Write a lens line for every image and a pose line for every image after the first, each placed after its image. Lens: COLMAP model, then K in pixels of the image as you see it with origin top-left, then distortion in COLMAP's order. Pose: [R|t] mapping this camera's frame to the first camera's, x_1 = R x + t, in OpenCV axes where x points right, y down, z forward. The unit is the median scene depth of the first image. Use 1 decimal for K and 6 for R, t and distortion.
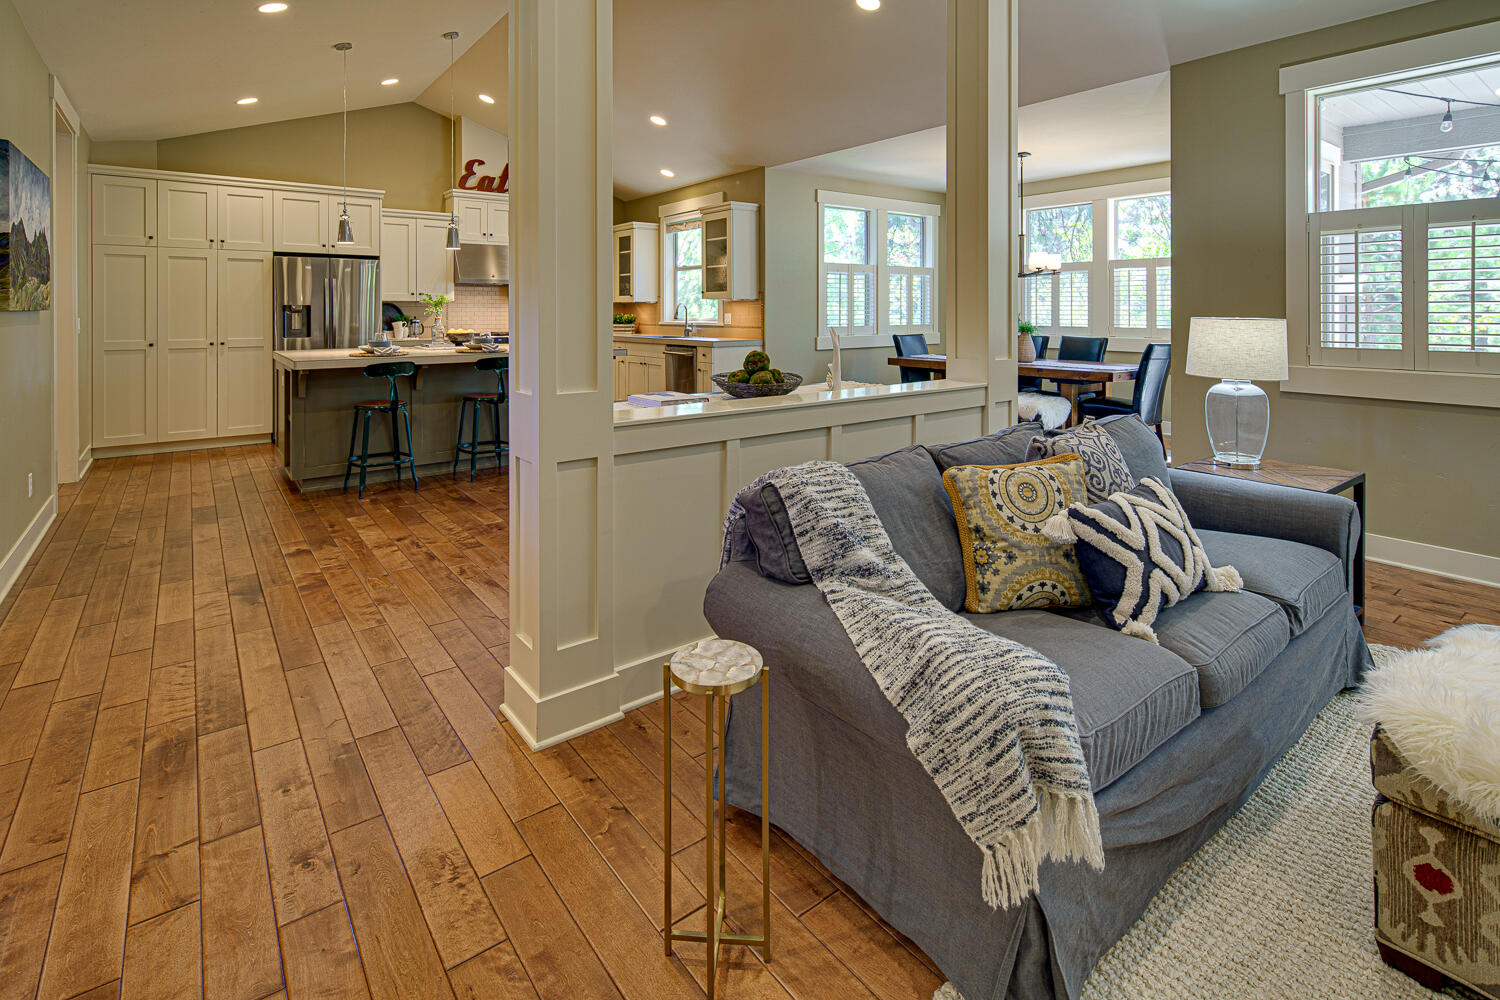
lens RADIAL K [[720.5, 0, 742.7], [0, 720.5, 310.1], [0, 0, 1]] dist [0.001910, -0.000268]
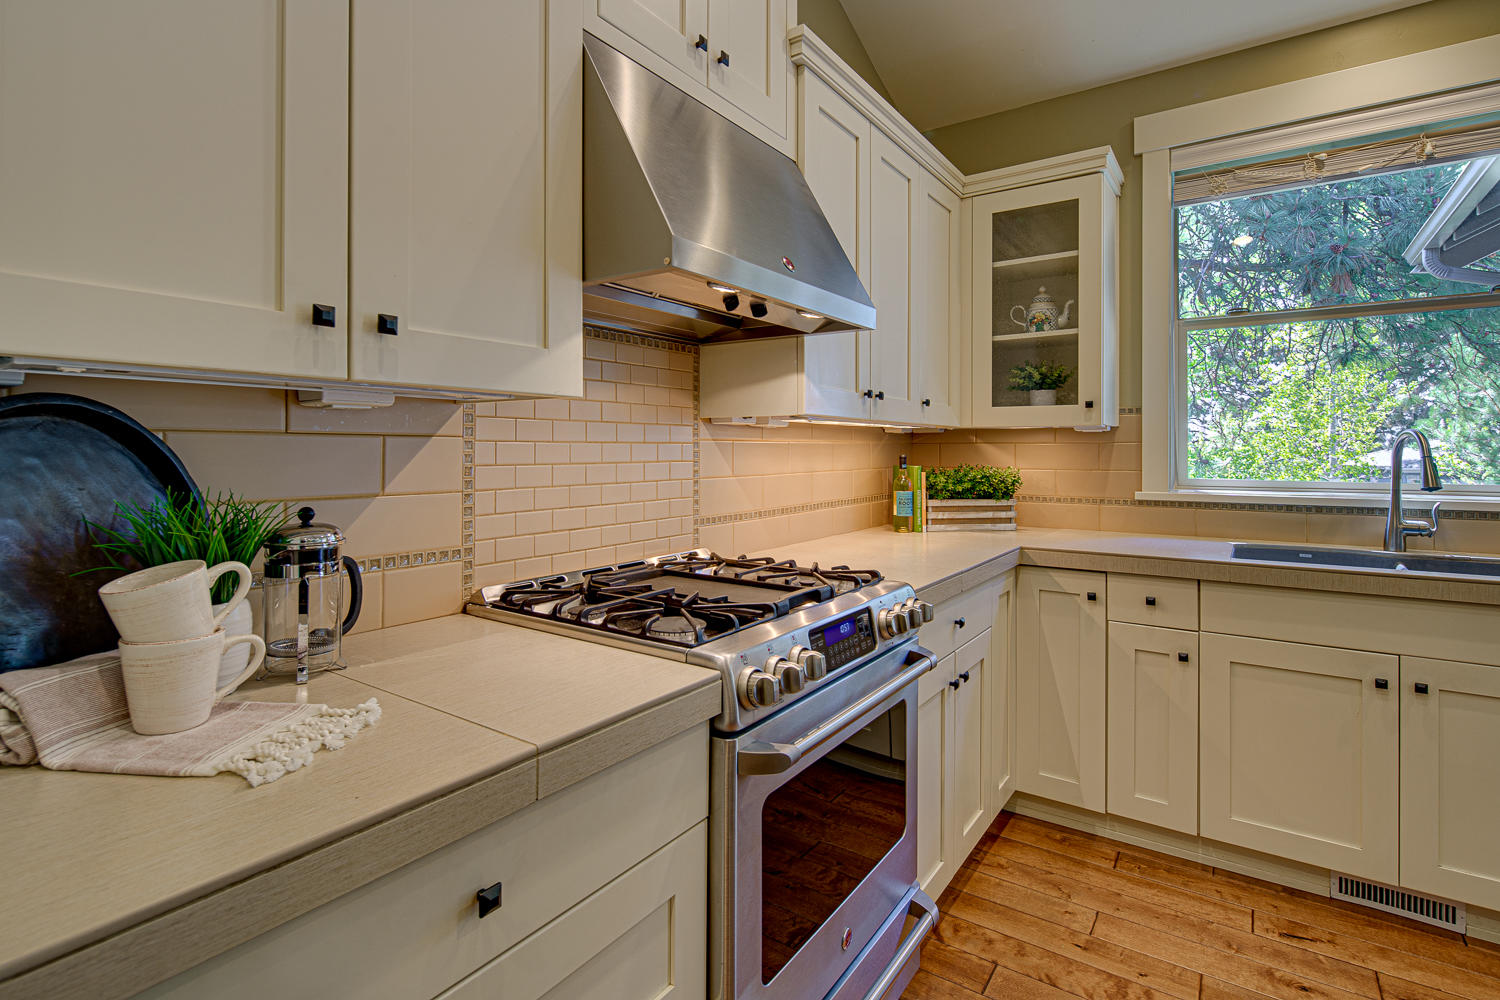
lens RADIAL K [[735.2, 0, 741.5], [0, 735.2, 443.9], [0, 0, 1]] dist [0.001385, -0.002998]
pose [[0.956209, 0.006838, 0.292606, -0.407690], [-0.005201, 0.999966, -0.006372, -0.001974], [-0.292640, 0.004571, 0.956212, 0.829394]]
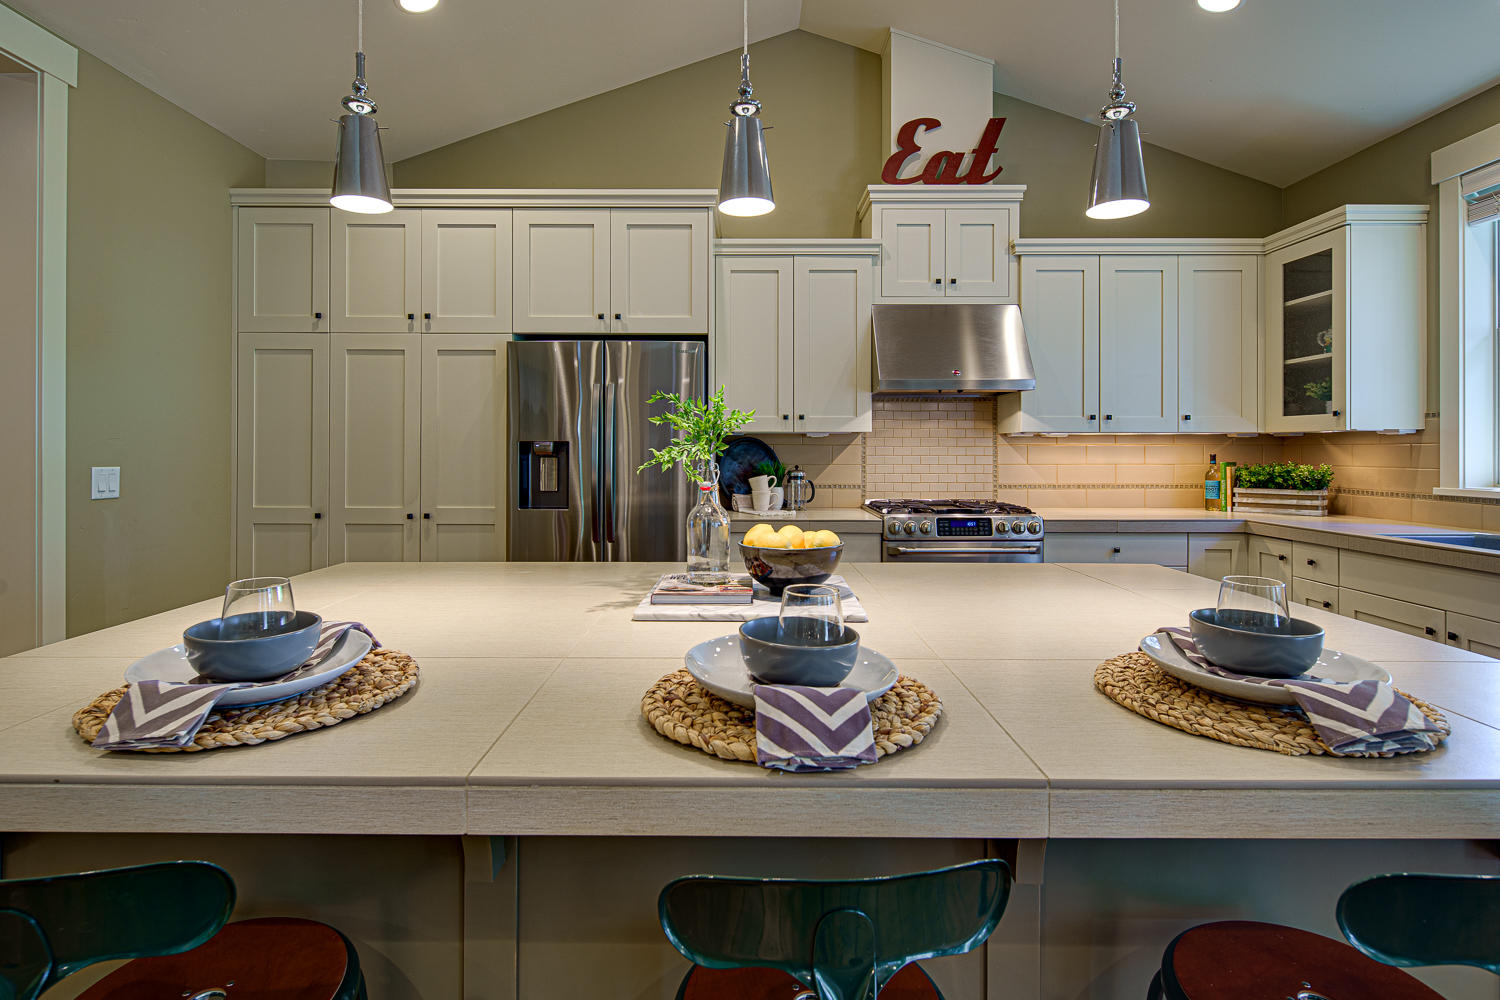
lens RADIAL K [[735.2, 0, 742.2], [0, 735.2, 444.6], [0, 0, 1]] dist [0.001385, -0.002998]
pose [[0.792250, -0.000151, -0.610197, -0.180604], [-0.003196, 0.999985, -0.004397, -0.002325], [0.610189, 0.005433, 0.792237, 0.577076]]
